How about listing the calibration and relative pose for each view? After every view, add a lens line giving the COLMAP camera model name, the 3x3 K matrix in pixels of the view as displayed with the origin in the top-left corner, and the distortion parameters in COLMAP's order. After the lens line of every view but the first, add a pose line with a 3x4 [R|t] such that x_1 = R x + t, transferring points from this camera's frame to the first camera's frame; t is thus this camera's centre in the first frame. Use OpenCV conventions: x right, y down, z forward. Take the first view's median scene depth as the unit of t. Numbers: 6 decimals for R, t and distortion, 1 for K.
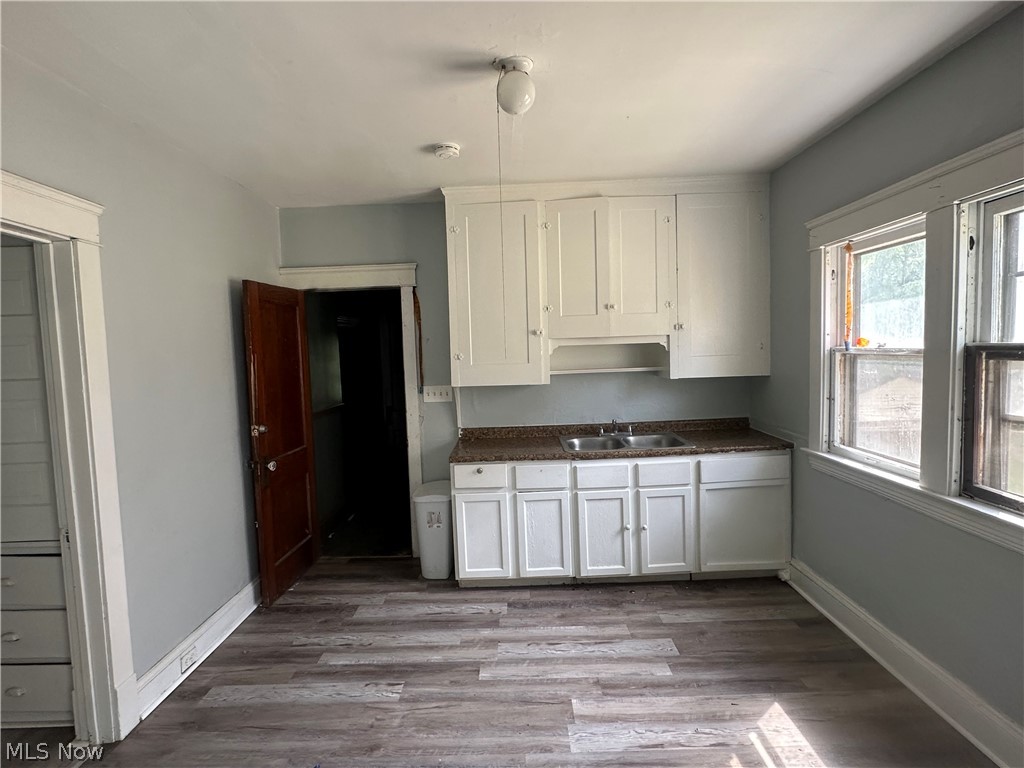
lens RADIAL K [[532.8, 0, 503.6], [0, 532.8, 386.1], [0, 0, 1]] dist [-0.001426, 0.012618]
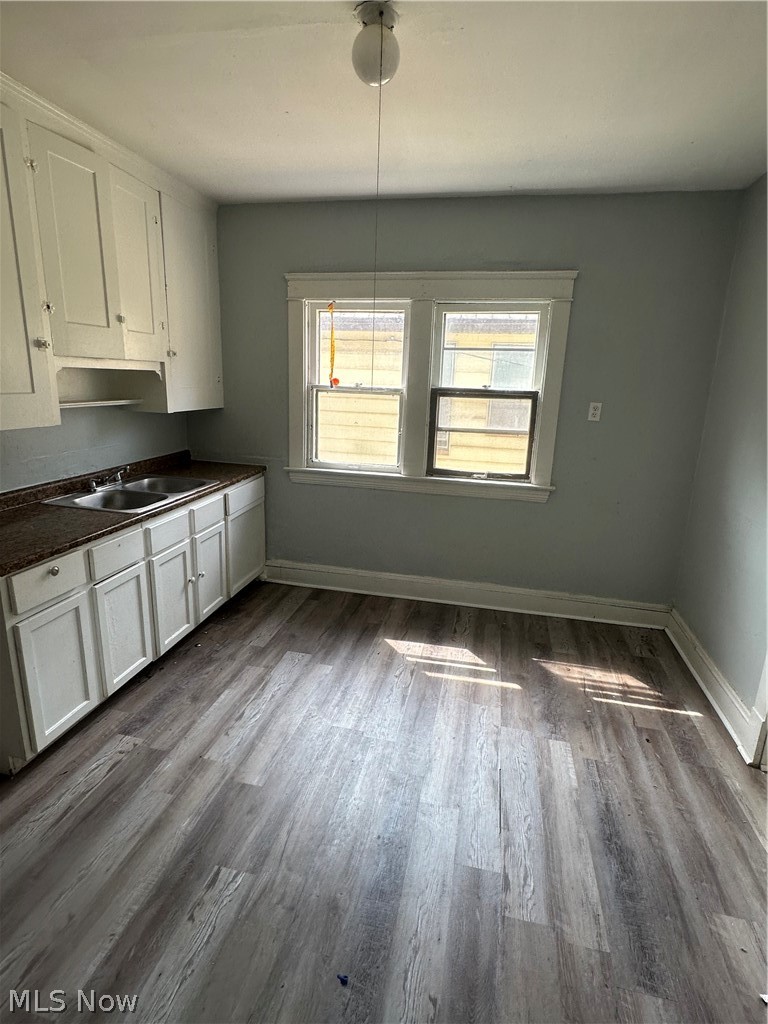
lens RADIAL K [[532.8, 0, 384.0], [0, 532.8, 512.0], [0, 0, 1]] dist [-0.001426, 0.012618]
pose [[0.188833, -0.201788, 0.961053, -0.571668], [0.031639, 0.979402, 0.199424, -0.019498], [-0.981499, -0.007251, 0.191328, 0.524452]]
